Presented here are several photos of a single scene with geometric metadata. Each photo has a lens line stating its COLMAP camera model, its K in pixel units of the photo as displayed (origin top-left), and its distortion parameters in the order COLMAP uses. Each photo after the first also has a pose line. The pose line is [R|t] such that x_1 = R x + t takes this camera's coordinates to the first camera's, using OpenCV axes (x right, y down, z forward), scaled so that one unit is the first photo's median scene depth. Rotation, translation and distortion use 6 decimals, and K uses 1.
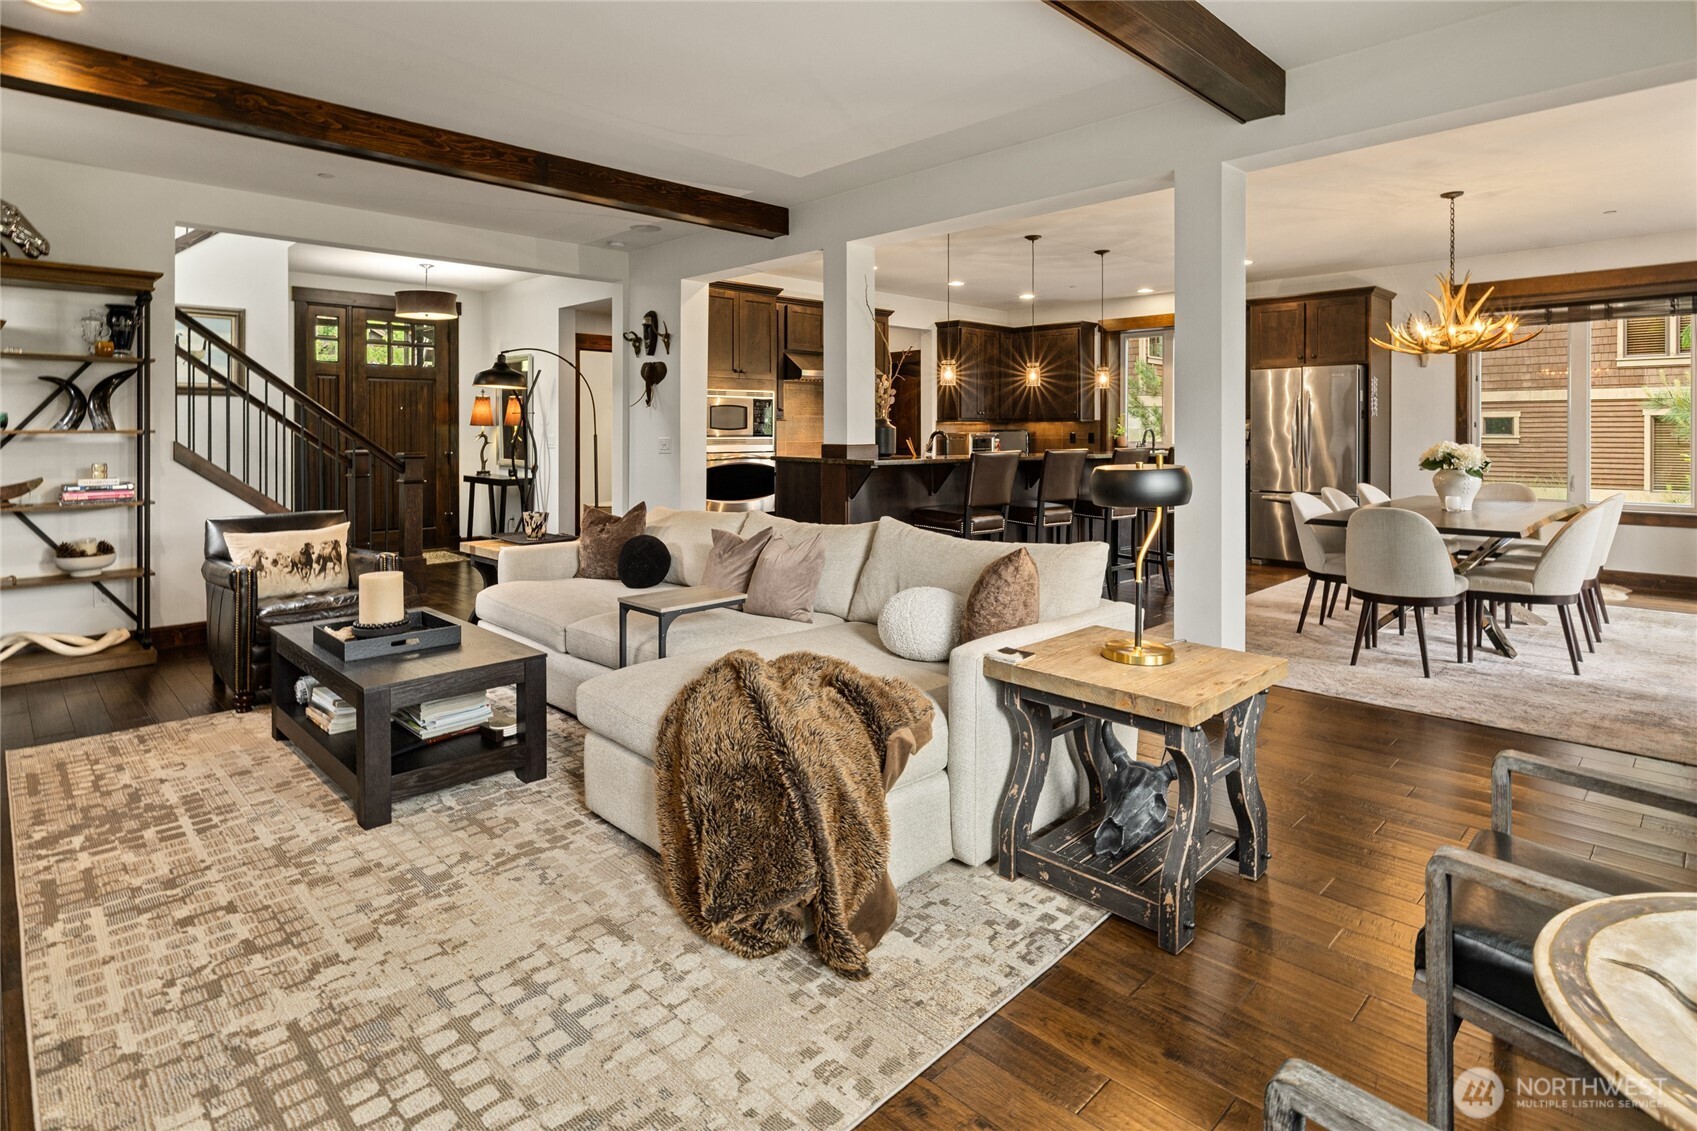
lens RADIAL K [[876.2, 0, 848.6], [0, 876.2, 460.1], [0, 0, 1]] dist [-0.002365, 0.000455]
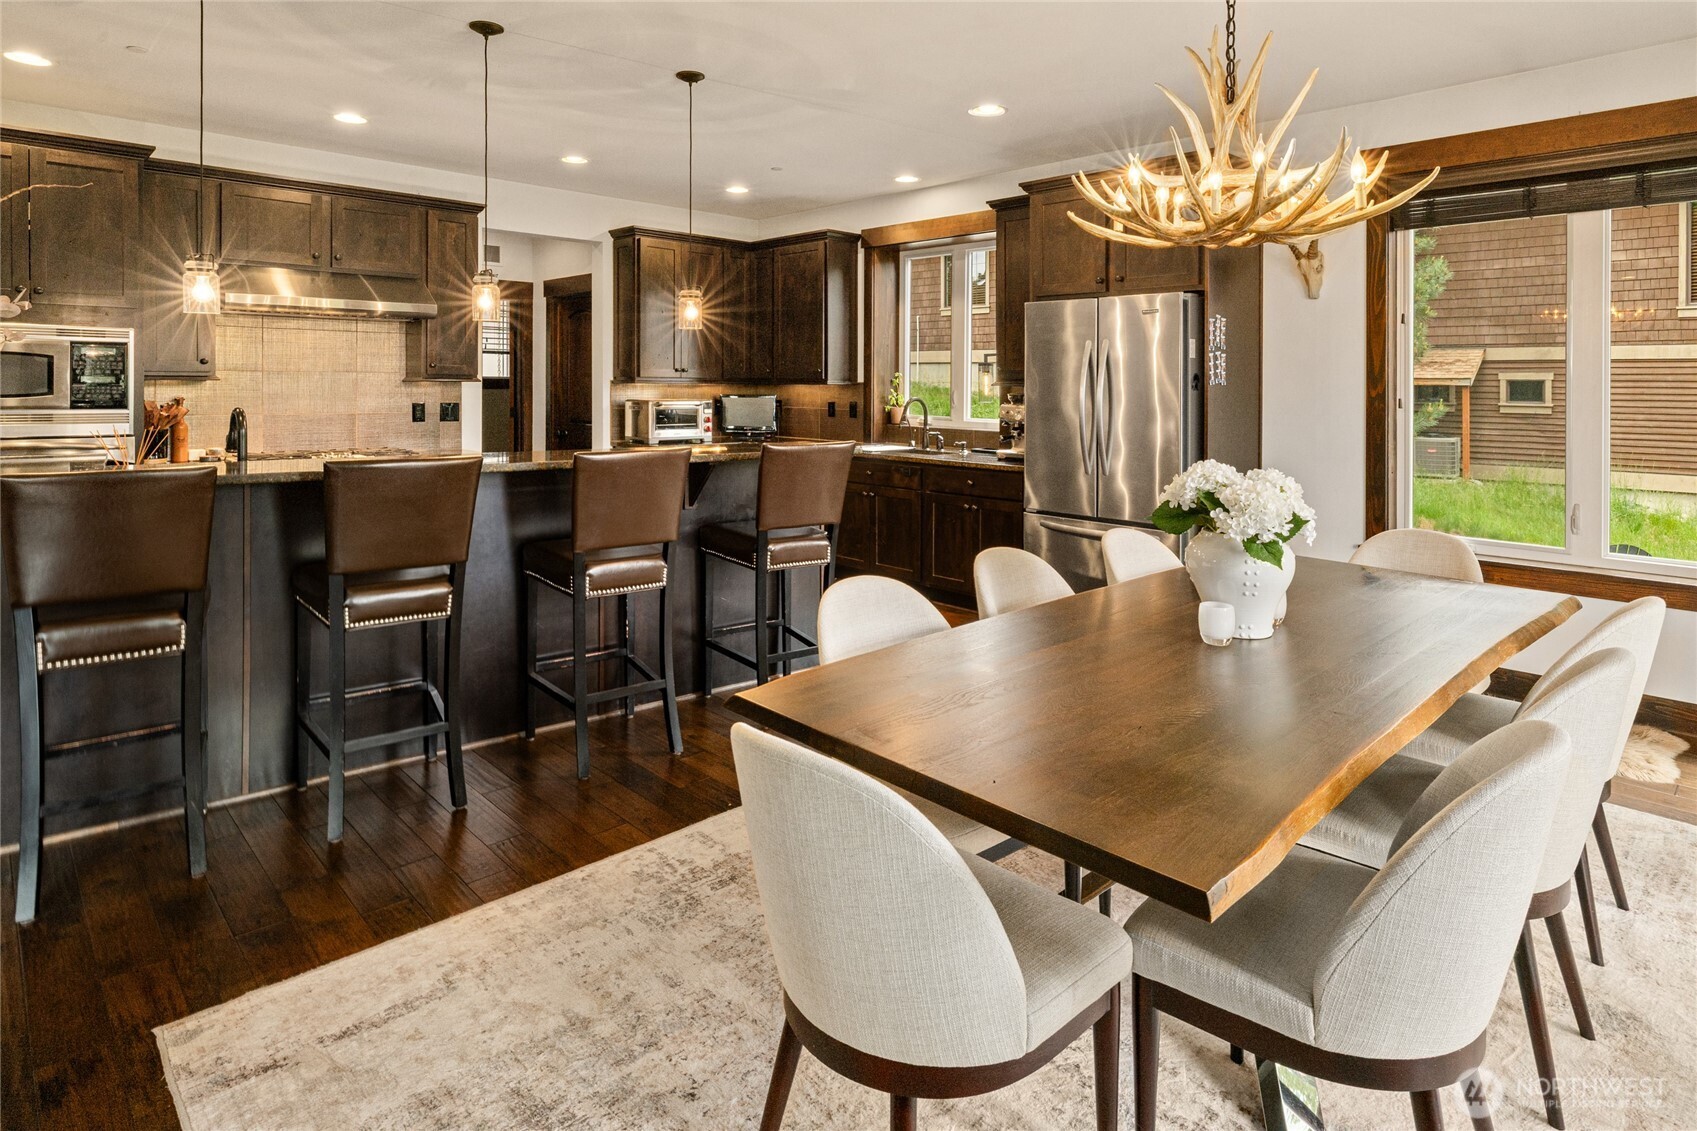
lens RADIAL K [[923.5, 0, 841.2], [0, 923.5, 405.4], [0, 0, 1]] dist [0.000814, 0.000305]
pose [[0.999763, 0.012119, -0.018091, 0.377647], [-0.012284, 0.999884, -0.009029, -0.029741], [0.017980, 0.009249, 0.999796, 0.416244]]
